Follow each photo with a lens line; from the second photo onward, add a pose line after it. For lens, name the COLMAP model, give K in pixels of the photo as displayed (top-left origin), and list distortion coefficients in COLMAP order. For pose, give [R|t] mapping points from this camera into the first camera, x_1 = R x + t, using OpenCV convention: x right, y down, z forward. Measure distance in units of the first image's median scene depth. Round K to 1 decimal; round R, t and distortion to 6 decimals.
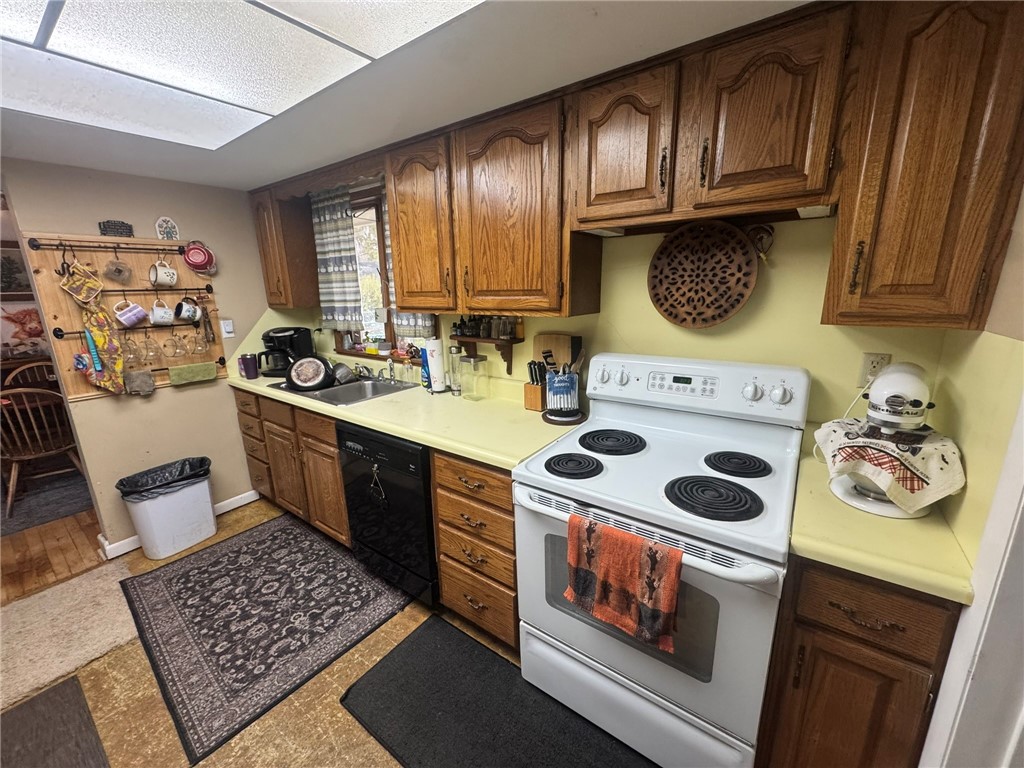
lens RADIAL K [[406.1, 0, 510.4], [0, 406.1, 383.5], [0, 0, 1]] dist [-0.007200, -0.000107]
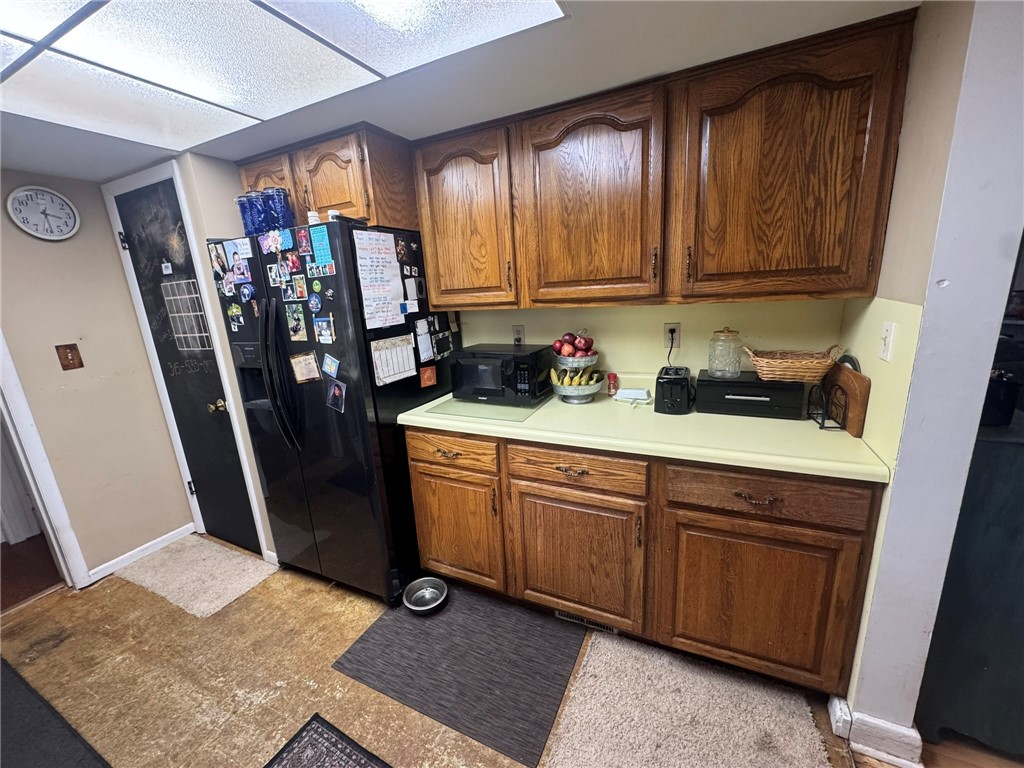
lens RADIAL K [[406.1, 0, 510.8], [0, 406.1, 384.4], [0, 0, 1]] dist [-0.007200, -0.000107]
pose [[-0.980941, 0.119720, -0.153045, -0.876194], [0.036722, 0.887670, 0.459014, -0.240079], [0.190806, 0.444646, -0.875148, 1.165674]]
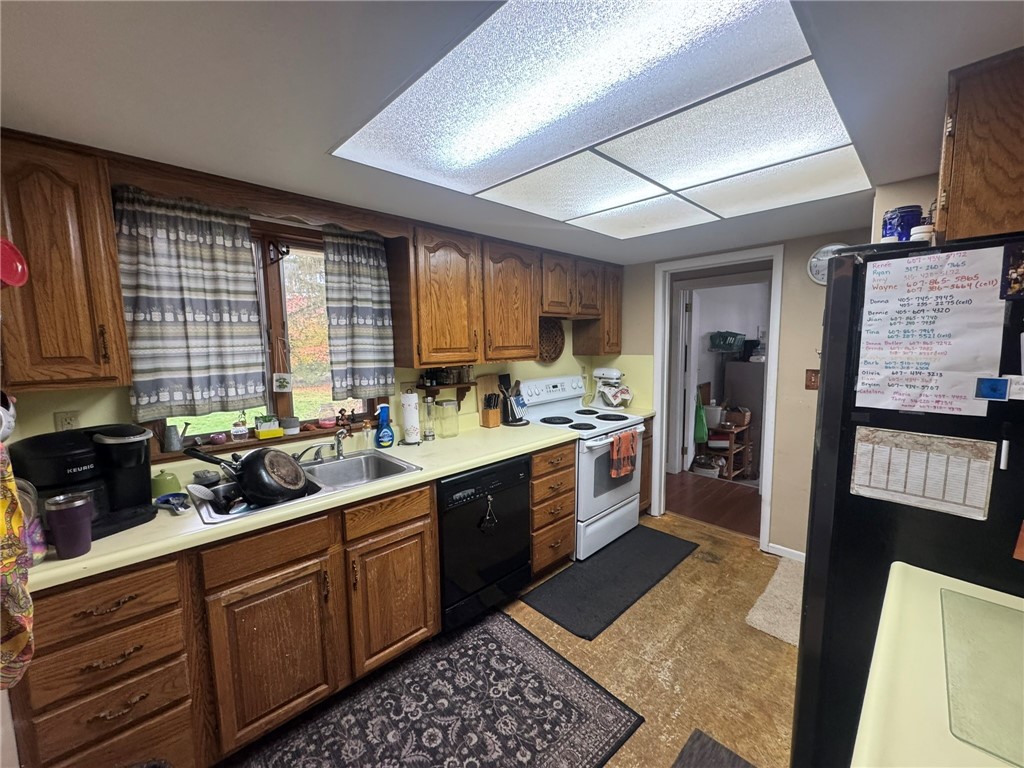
lens RADIAL K [[406.1, 0, 513.0], [0, 406.1, 386.1], [0, 0, 1]] dist [-0.007200, -0.000107]
pose [[0.174217, -0.089360, 0.980644, -1.379773], [0.244077, 0.968715, 0.044911, -0.129387], [-0.953978, 0.231529, 0.190577, 0.635828]]
